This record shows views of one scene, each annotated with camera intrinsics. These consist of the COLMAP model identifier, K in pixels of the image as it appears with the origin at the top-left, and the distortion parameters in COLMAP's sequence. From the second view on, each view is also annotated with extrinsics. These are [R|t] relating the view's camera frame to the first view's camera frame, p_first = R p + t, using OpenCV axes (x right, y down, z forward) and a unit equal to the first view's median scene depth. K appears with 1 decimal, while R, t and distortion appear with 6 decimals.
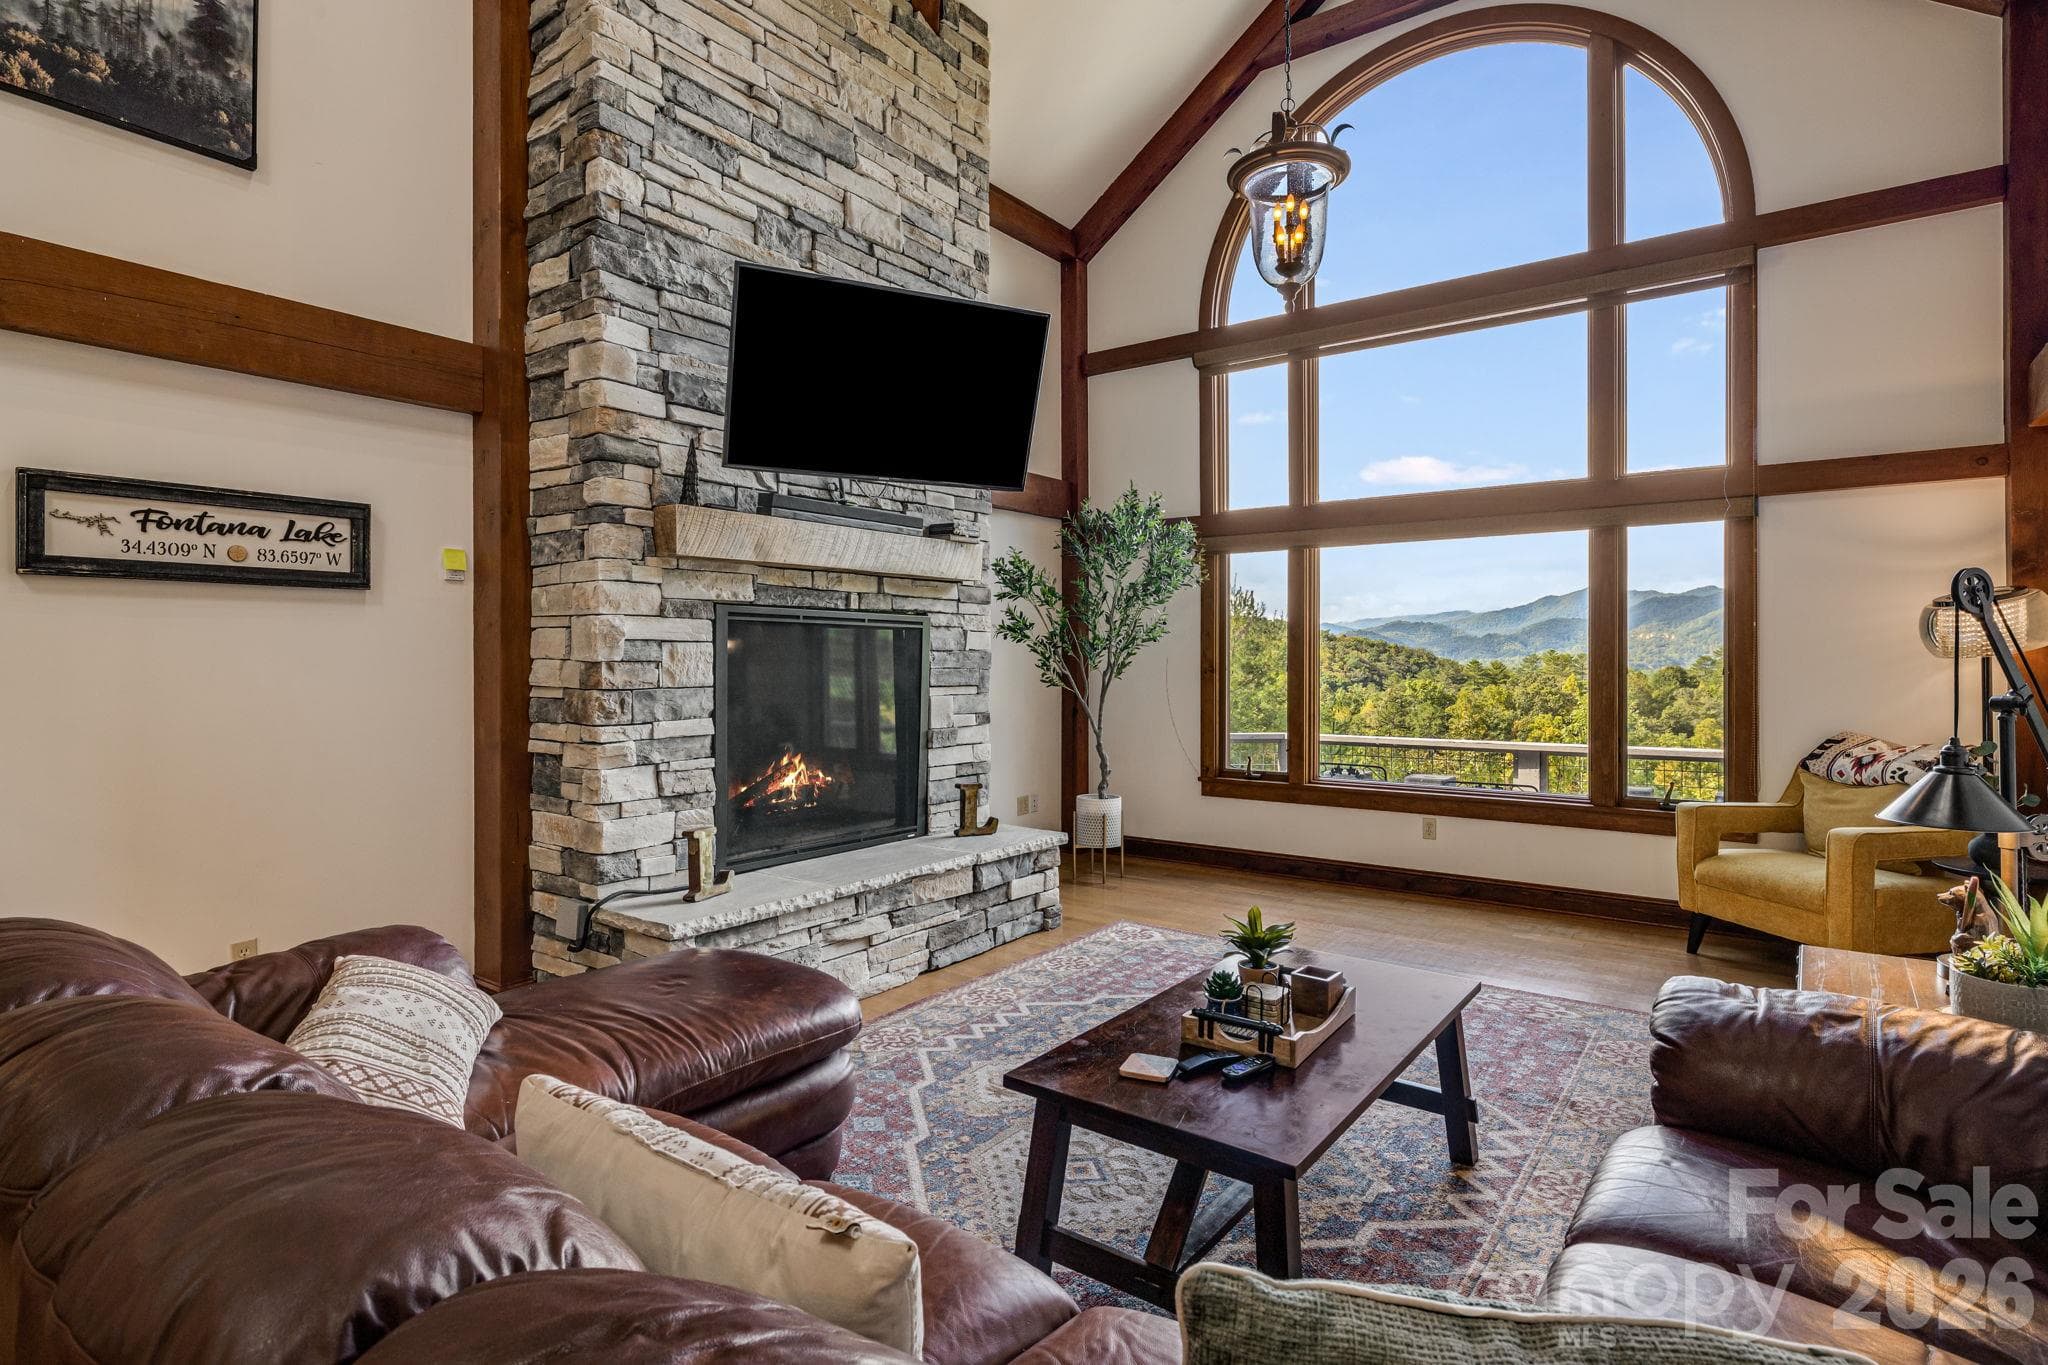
lens RADIAL K [[1039.9, 0, 1015.1], [0, 1039.9, 651.5], [0, 0, 1]] dist [-0.004648, 0.000545]
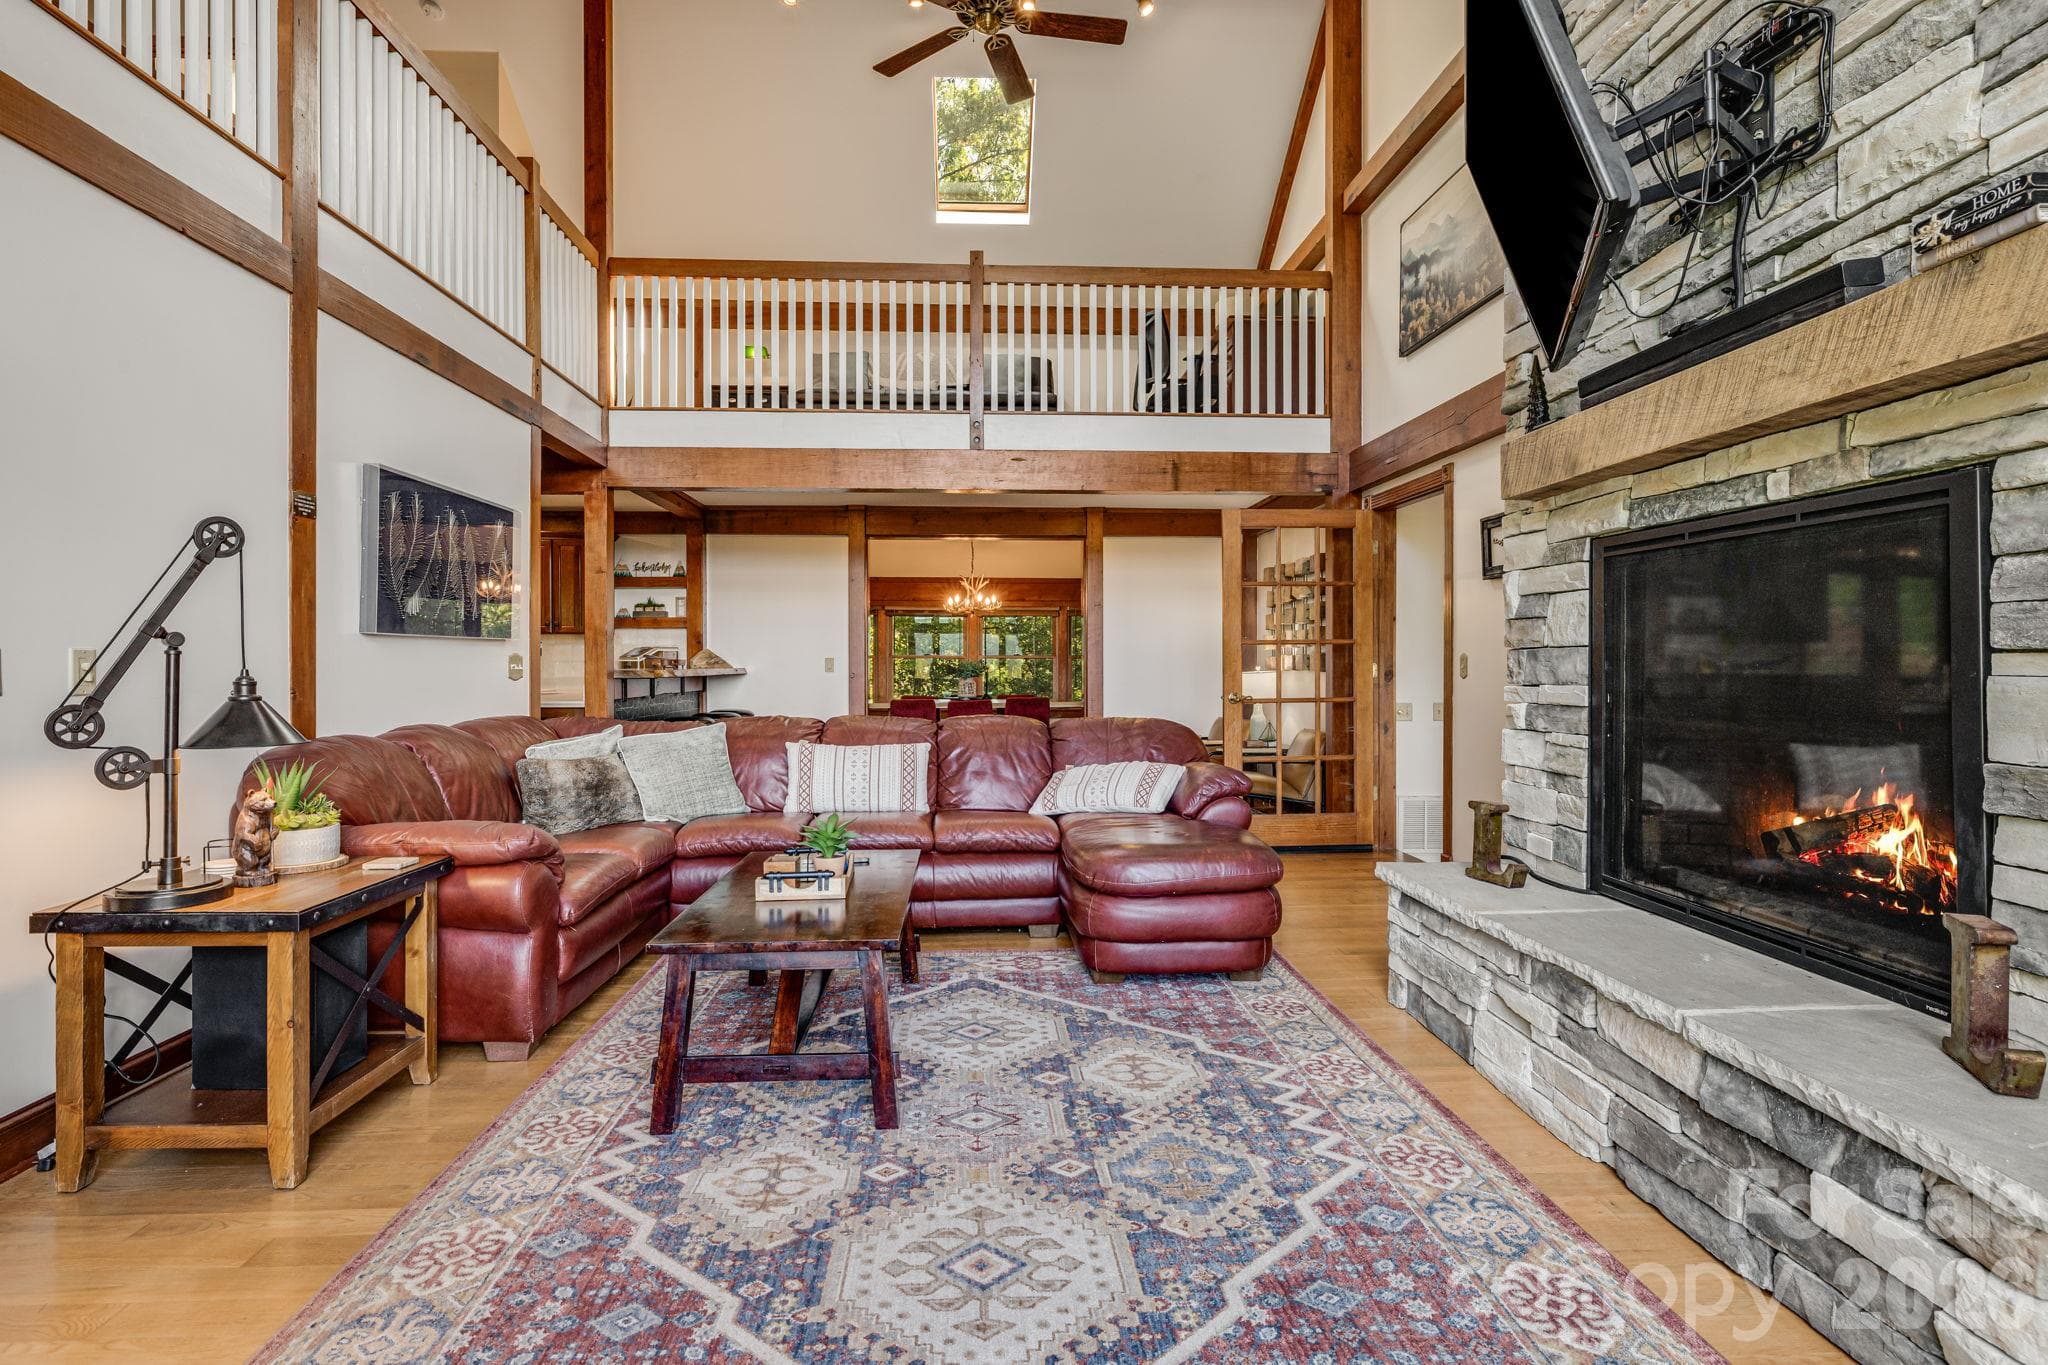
lens RADIAL K [[1039.9, 0, 1020.1], [0, 1039.9, 671.2], [0, 0, 1]] dist [-0.004648, 0.000545]
pose [[-0.763982, 0.008572, -0.645180, 0.566074], [0.005914, 0.999963, 0.006282, 0.047301], [0.645210, 0.000984, -0.764005, 1.379838]]
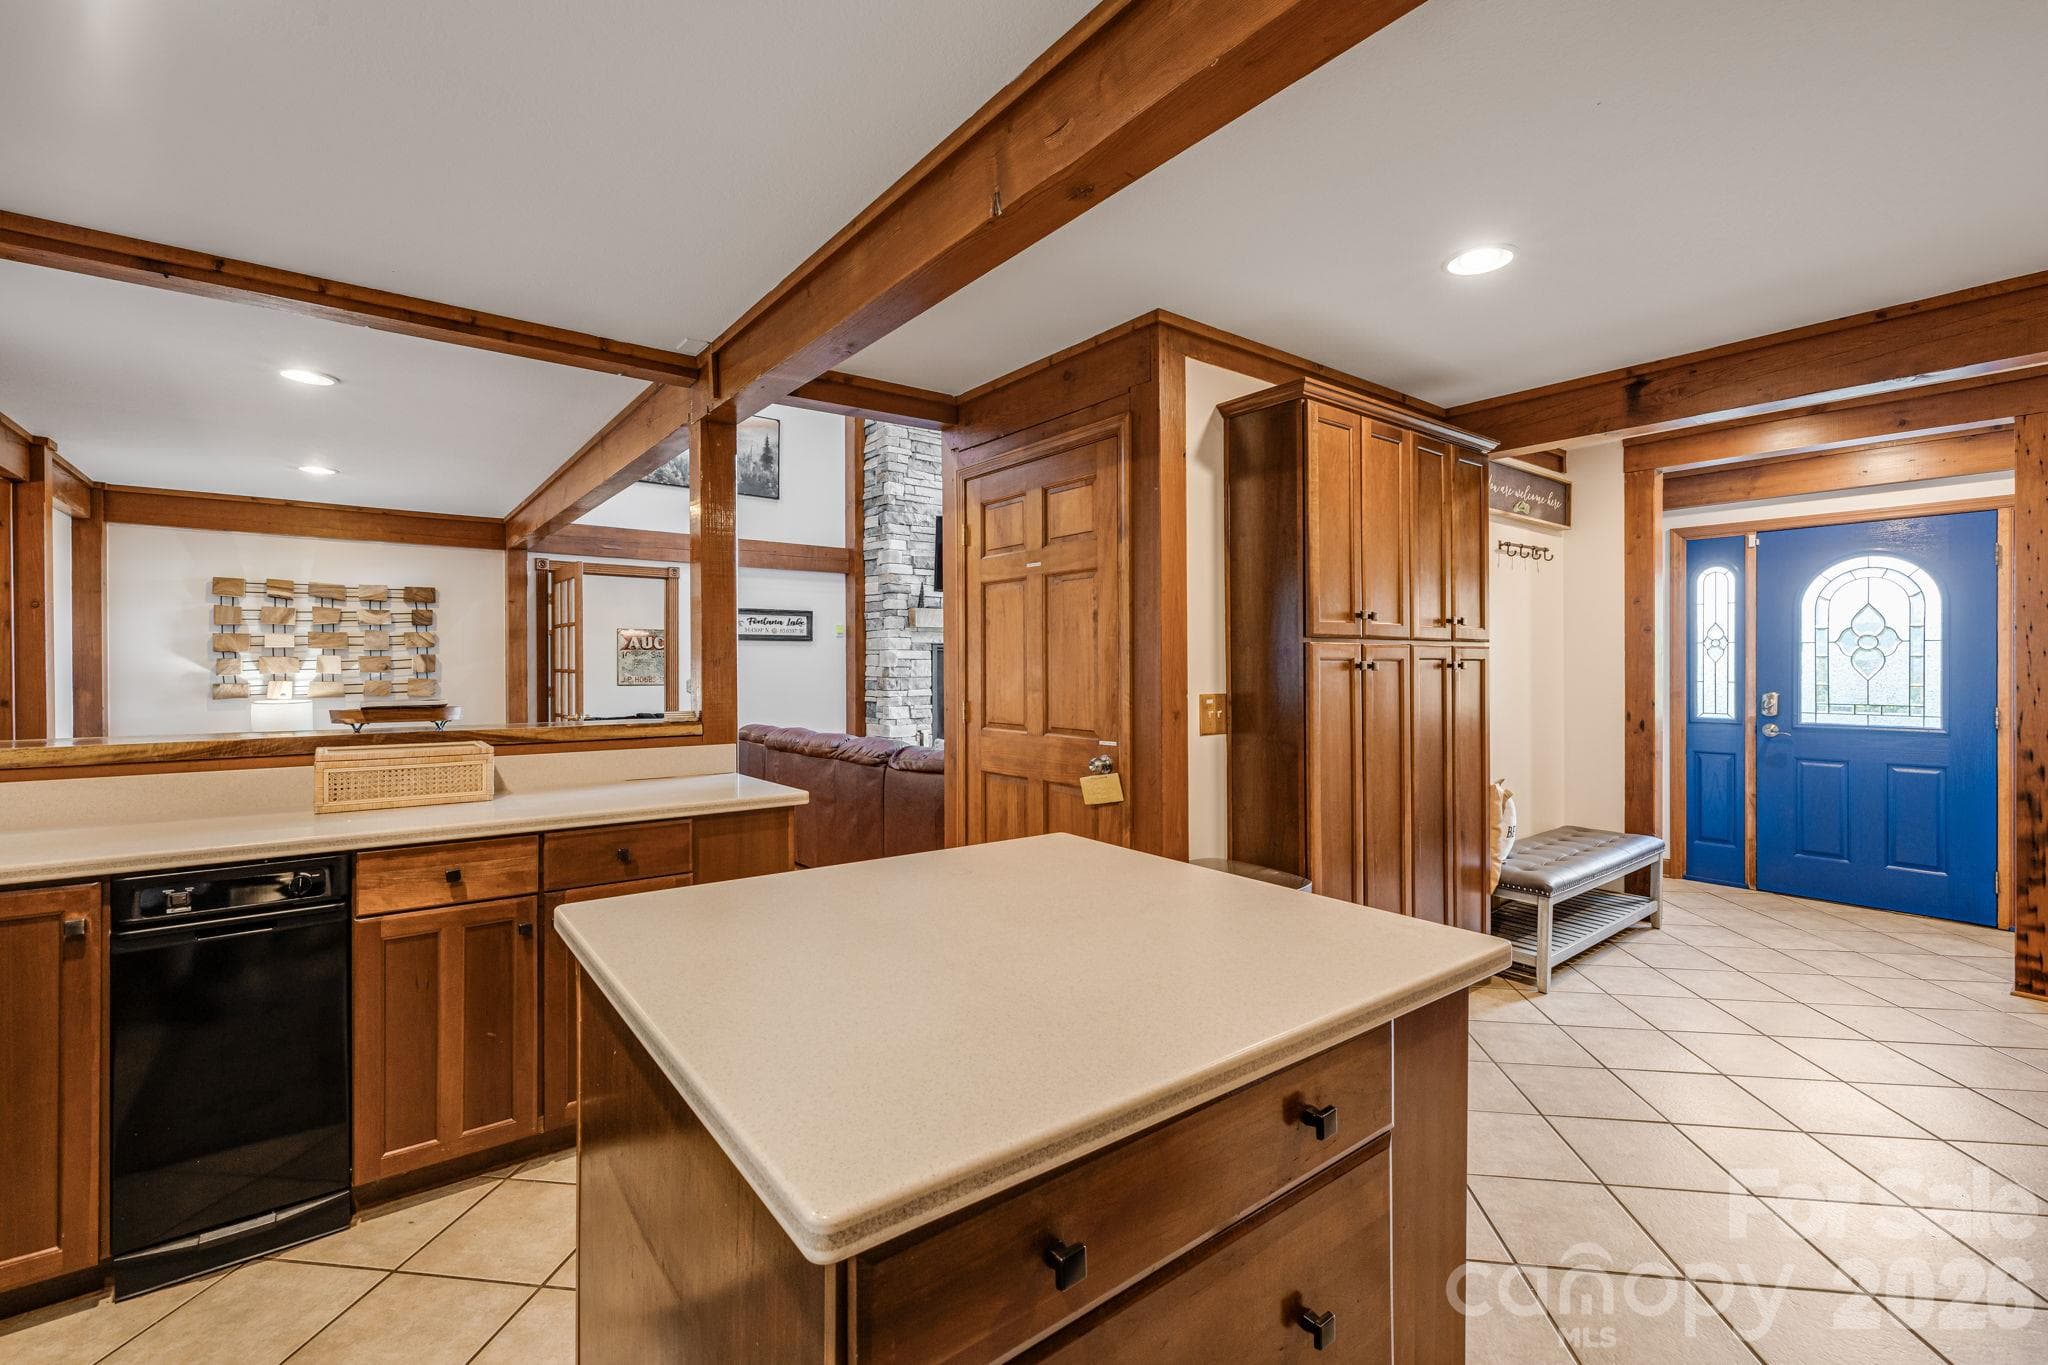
lens RADIAL K [[867.5, 0, 1010.5], [0, 867.5, 653.2], [0, 0, 1]] dist [-0.000269, 0.000025]
pose [[0.962084, -0.002537, -0.272741, 0.499564], [0.002173, 0.999996, -0.001637, -0.021211], [0.272744, 0.000982, 0.962086, -1.042434]]
